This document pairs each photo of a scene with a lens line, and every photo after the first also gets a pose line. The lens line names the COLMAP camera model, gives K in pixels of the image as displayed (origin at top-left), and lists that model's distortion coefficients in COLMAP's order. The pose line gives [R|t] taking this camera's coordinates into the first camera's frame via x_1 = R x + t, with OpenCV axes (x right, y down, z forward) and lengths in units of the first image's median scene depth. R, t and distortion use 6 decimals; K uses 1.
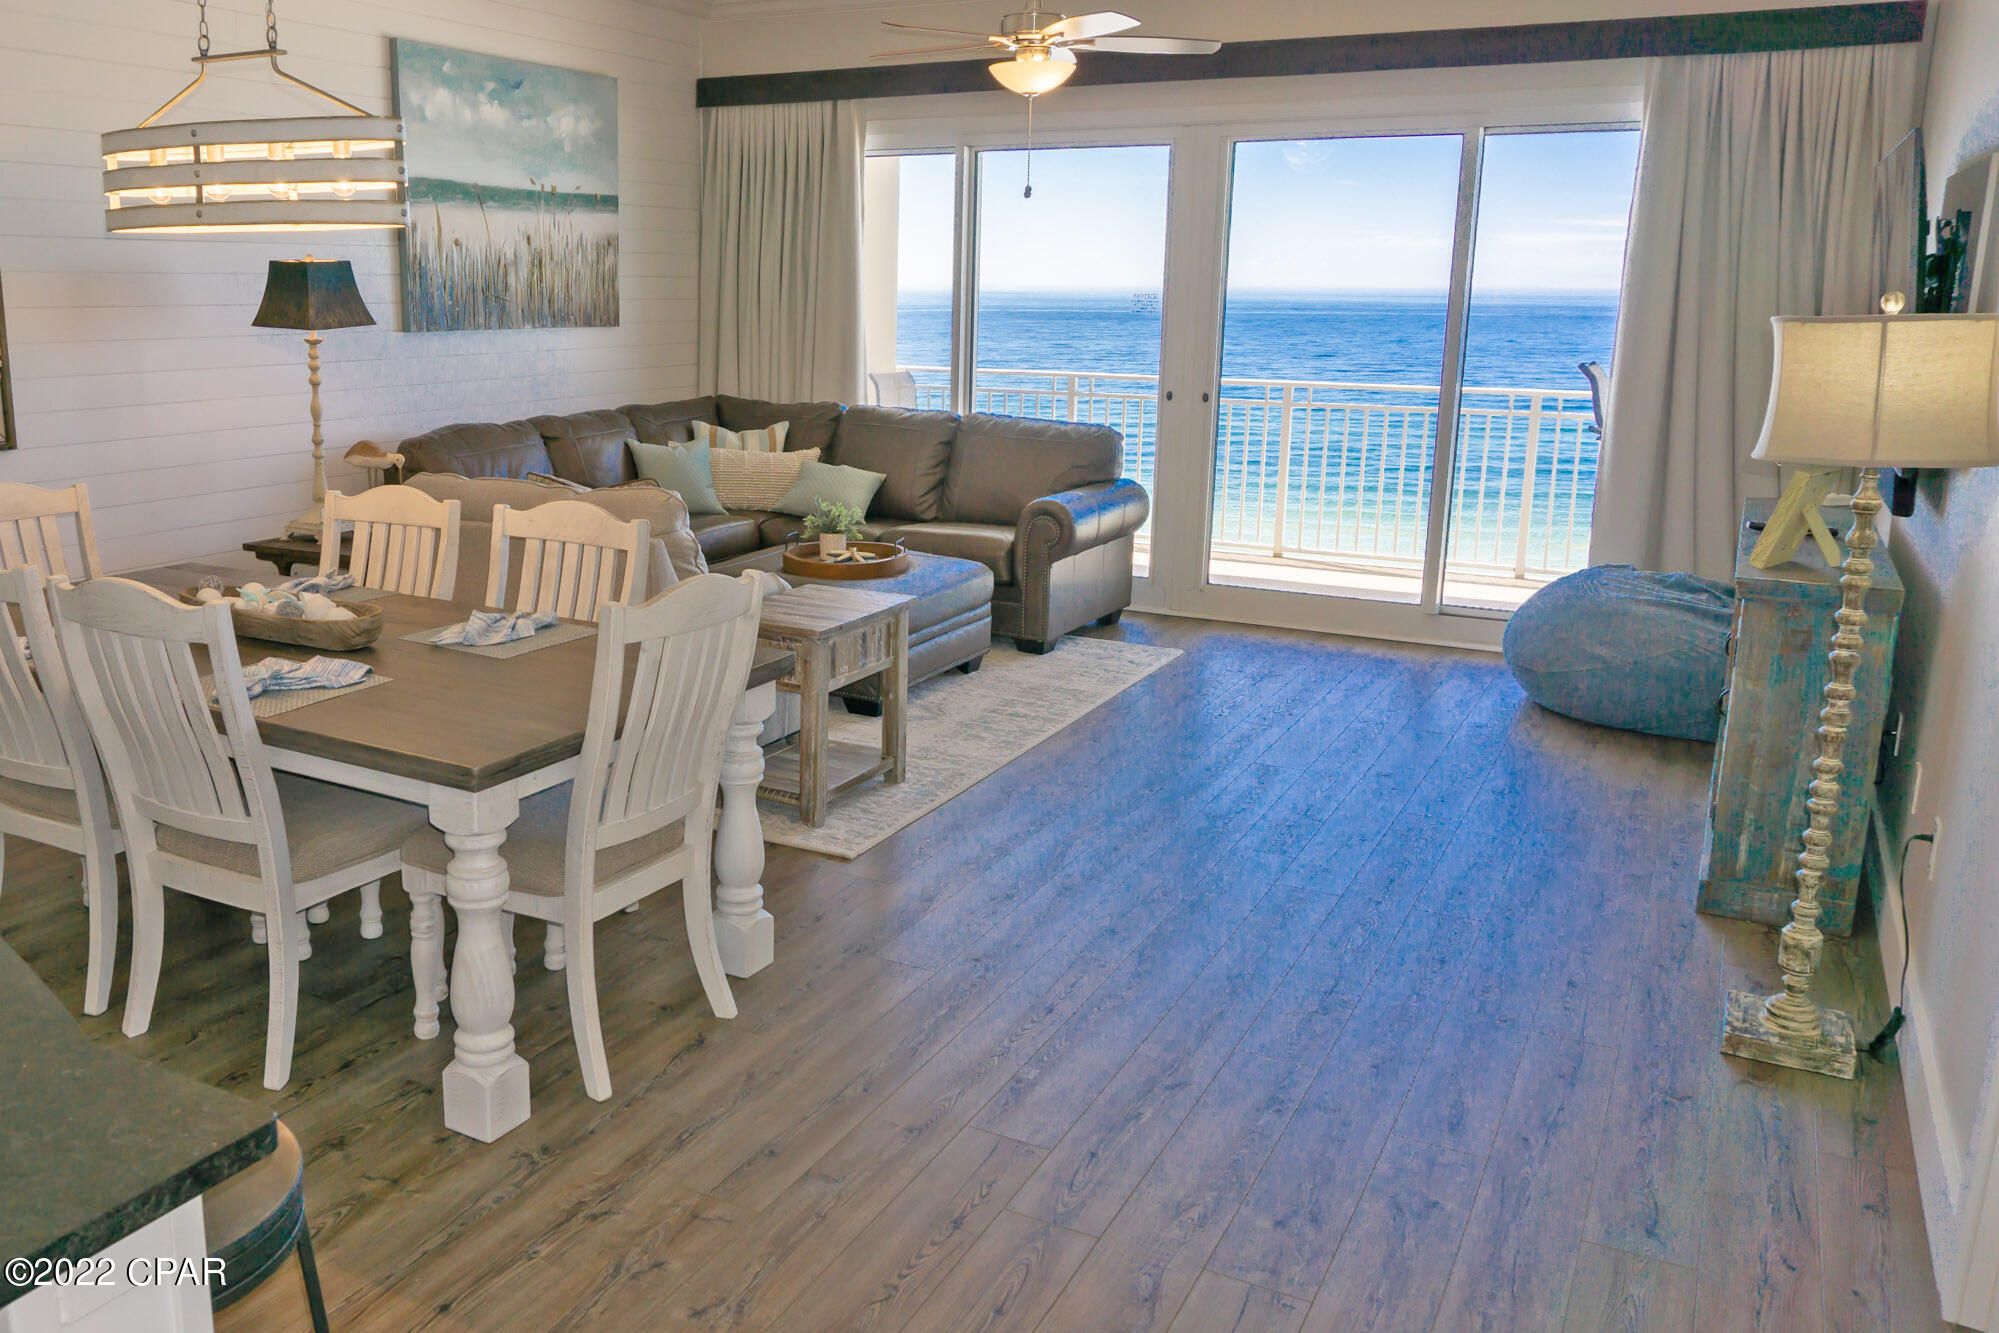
lens RADIAL K [[1576.8, 0, 999.5], [0, 1576.8, 666.5], [0, 0, 1]] dist [-0.046652, 0.002016]
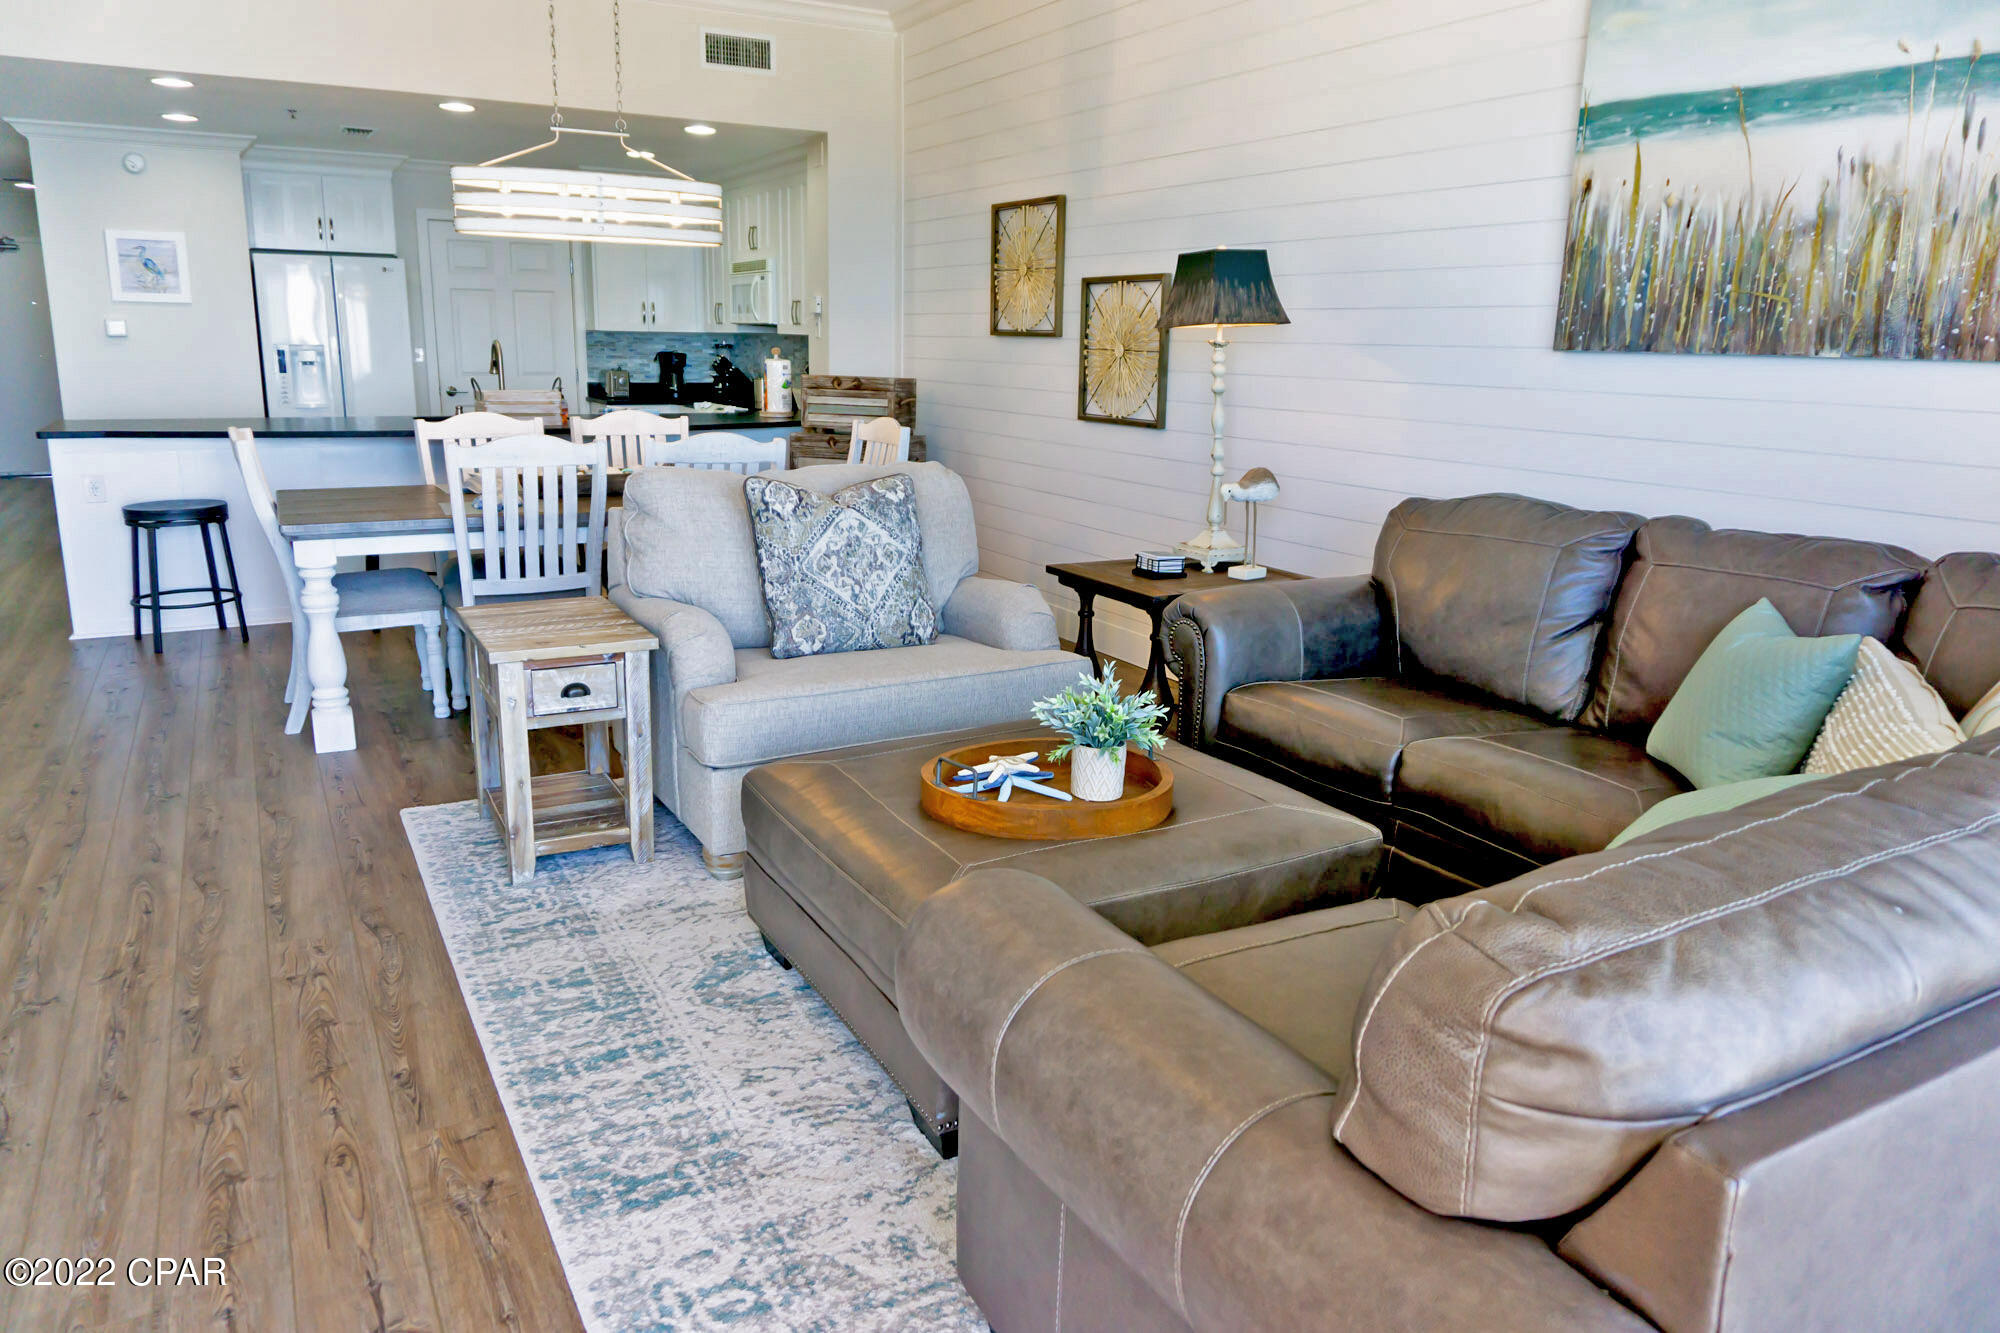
lens RADIAL K [[1326.0, 0, 1000.0], [0, 1326.0, 666.5], [0, 0, 1]] dist [-0.045966, 0.002217]
pose [[-0.610784, 0.172511, -0.772776, 0.186434], [-0.209046, 0.906215, 0.367523, -0.219227], [0.763704, 0.386023, -0.517439, 1.026106]]
